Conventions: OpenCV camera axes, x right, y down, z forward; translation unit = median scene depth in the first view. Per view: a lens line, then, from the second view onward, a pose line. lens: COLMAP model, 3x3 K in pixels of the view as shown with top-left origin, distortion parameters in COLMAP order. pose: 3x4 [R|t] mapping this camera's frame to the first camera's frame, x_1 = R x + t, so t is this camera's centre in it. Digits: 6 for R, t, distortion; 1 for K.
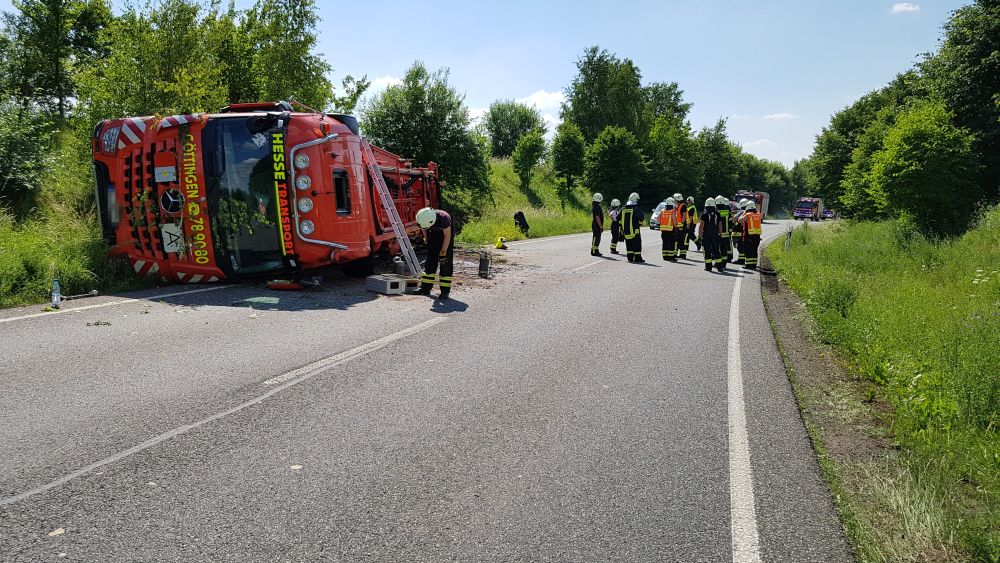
lens RADIAL K [[785.3, 0, 496.5], [0, 785.3, 312.6], [0, 0, 1]] dist [0.063764, -0.104986]
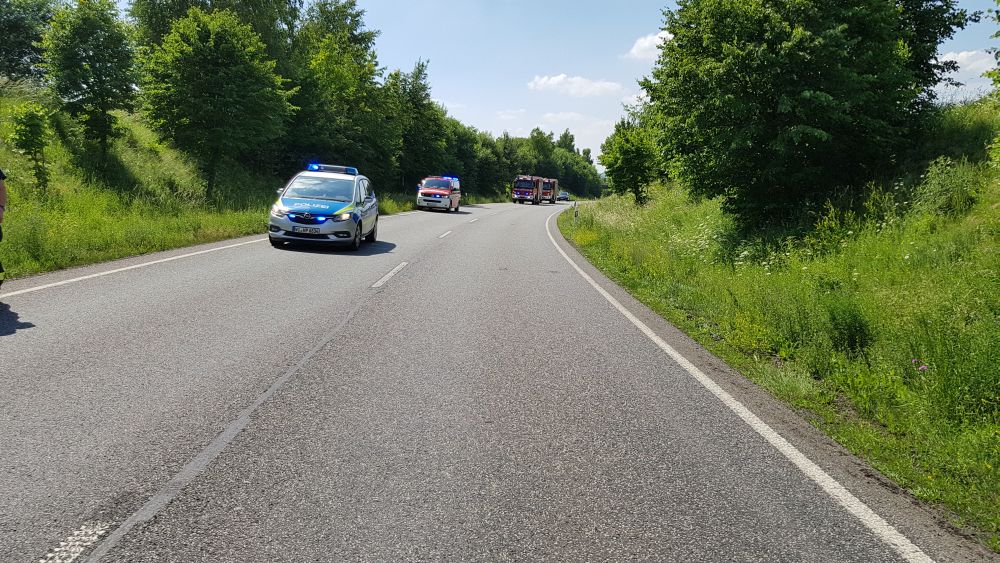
lens RADIAL K [[785.3, 0, 497.6], [0, 785.3, 280.7], [0, 0, 1]] dist [0.063764, -0.104986]
pose [[0.929254, -0.039251, 0.367351, 0.206543], [0.044171, 0.999012, -0.004992, -0.108240], [-0.366792, 0.020864, 0.930069, 0.815969]]
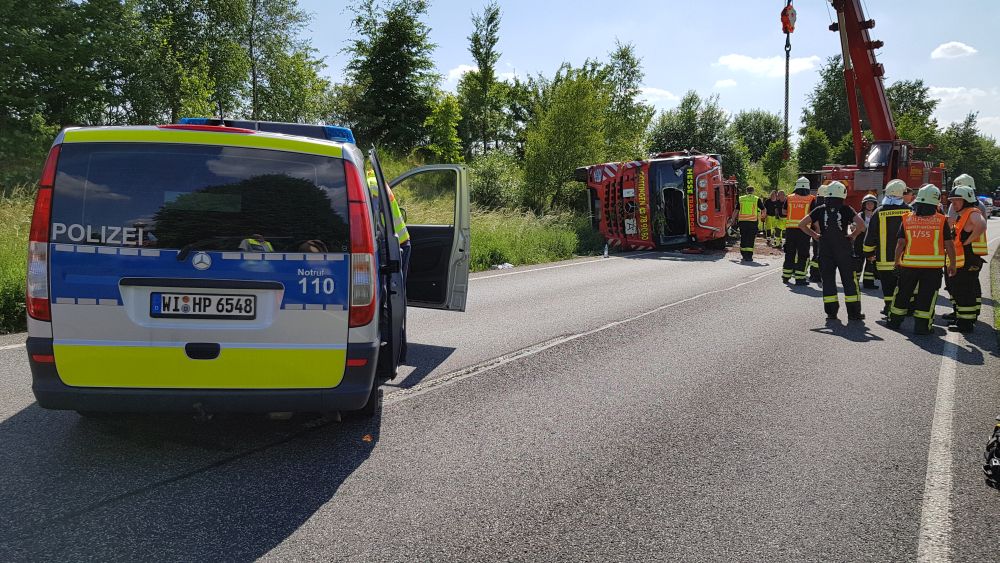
lens RADIAL K [[785.3, 0, 491.1], [0, 785.3, 301.8], [0, 0, 1]] dist [0.063764, -0.104986]
pose [[0.963872, 0.011672, -0.266109, -0.069803], [-0.016045, 0.999770, -0.014263, 0.036029], [0.265881, 0.018017, 0.963837, -0.273296]]
